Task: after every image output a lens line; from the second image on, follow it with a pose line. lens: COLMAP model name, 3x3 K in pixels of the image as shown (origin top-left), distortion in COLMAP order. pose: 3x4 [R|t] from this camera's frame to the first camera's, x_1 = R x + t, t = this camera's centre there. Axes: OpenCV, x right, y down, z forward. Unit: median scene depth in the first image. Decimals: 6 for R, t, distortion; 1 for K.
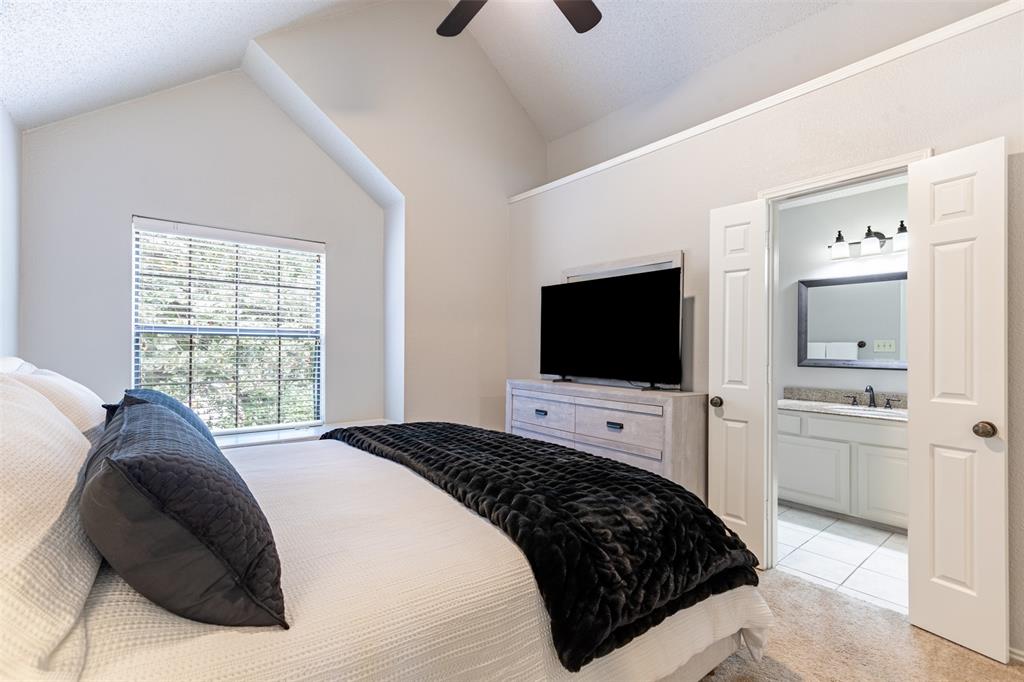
lens RADIAL K [[459.5, 0, 509.6], [0, 459.5, 343.2], [0, 0, 1]] dist [0.006162, -0.001074]
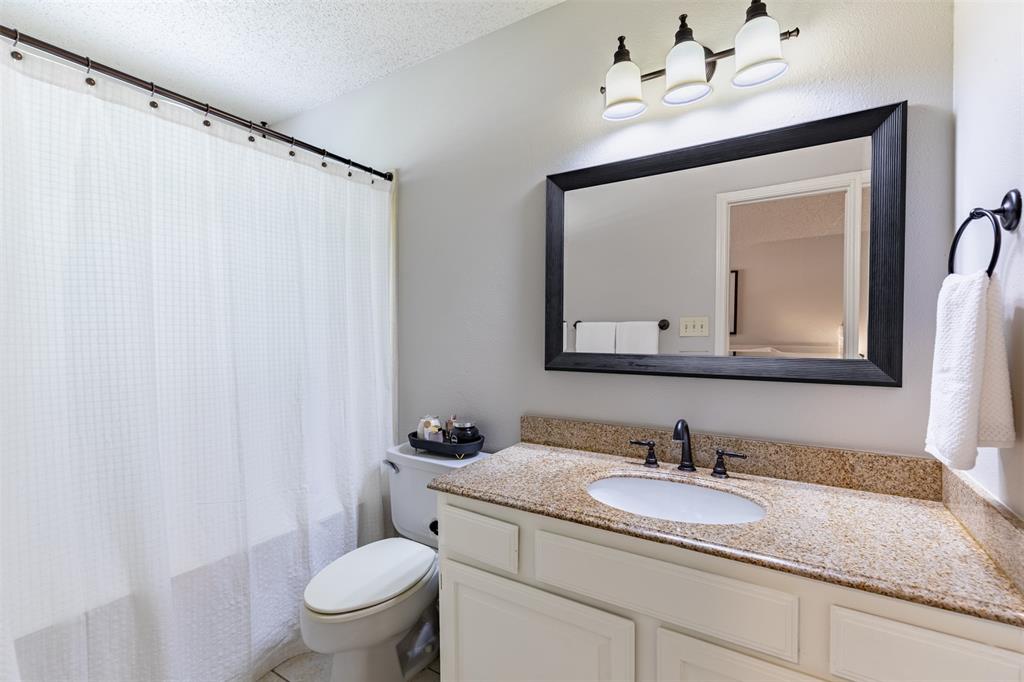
lens RADIAL K [[459.5, 0, 515.0], [0, 459.5, 337.8], [0, 0, 1]] dist [0.006162, -0.001074]
pose [[0.941663, -0.006736, 0.336491, 0.459864], [0.001544, 0.999876, 0.015696, 0.012951], [-0.336555, -0.014261, 0.941556, 0.607217]]
